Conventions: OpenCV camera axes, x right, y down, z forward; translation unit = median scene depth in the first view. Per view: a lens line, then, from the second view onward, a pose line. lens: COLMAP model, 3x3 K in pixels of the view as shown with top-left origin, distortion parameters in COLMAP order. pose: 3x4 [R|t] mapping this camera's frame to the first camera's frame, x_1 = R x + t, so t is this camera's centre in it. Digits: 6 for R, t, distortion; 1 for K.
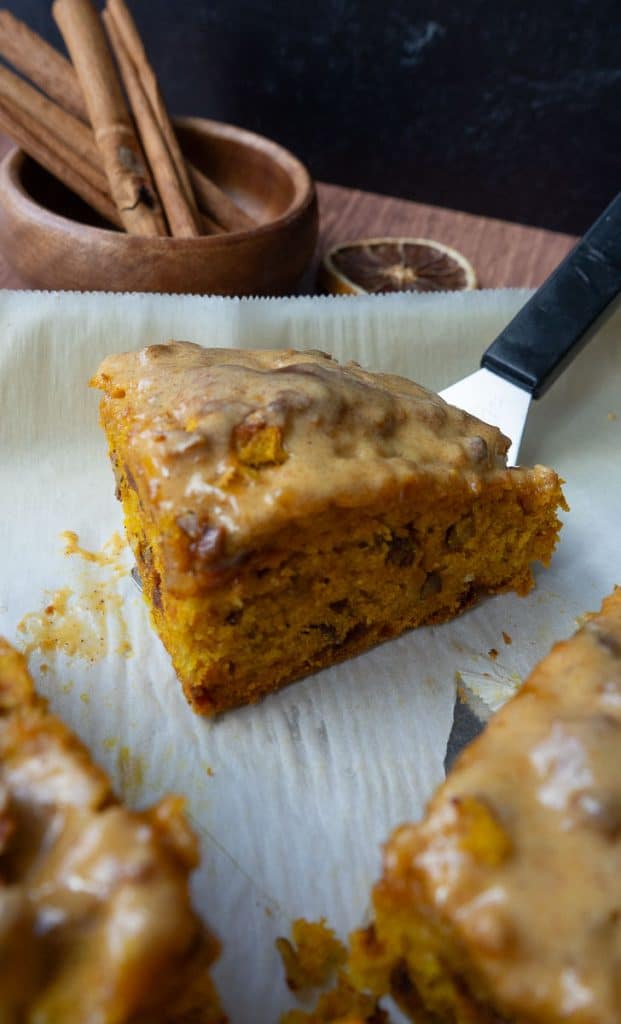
lens RADIAL K [[1297.8, 0, 310.5], [0, 1297.8, 512.0], [0, 0, 1]] dist [-0.006885, -0.004613]
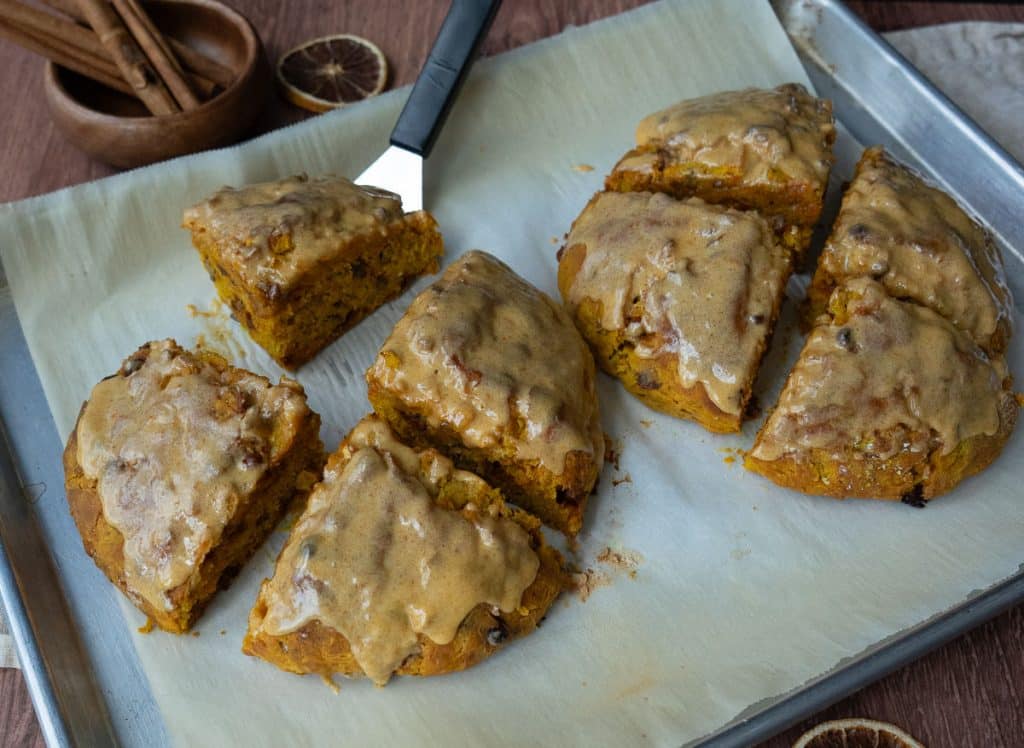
lens RADIAL K [[1214.5, 0, 488.3], [0, 1214.5, 372.5], [0, 0, 1]] dist [-0.003195, -0.000796]
pose [[0.957784, -0.269291, 0.100663, 0.027630], [0.253951, 0.956614, 0.142825, -0.040903], [-0.134758, -0.111232, 0.984616, -0.983270]]
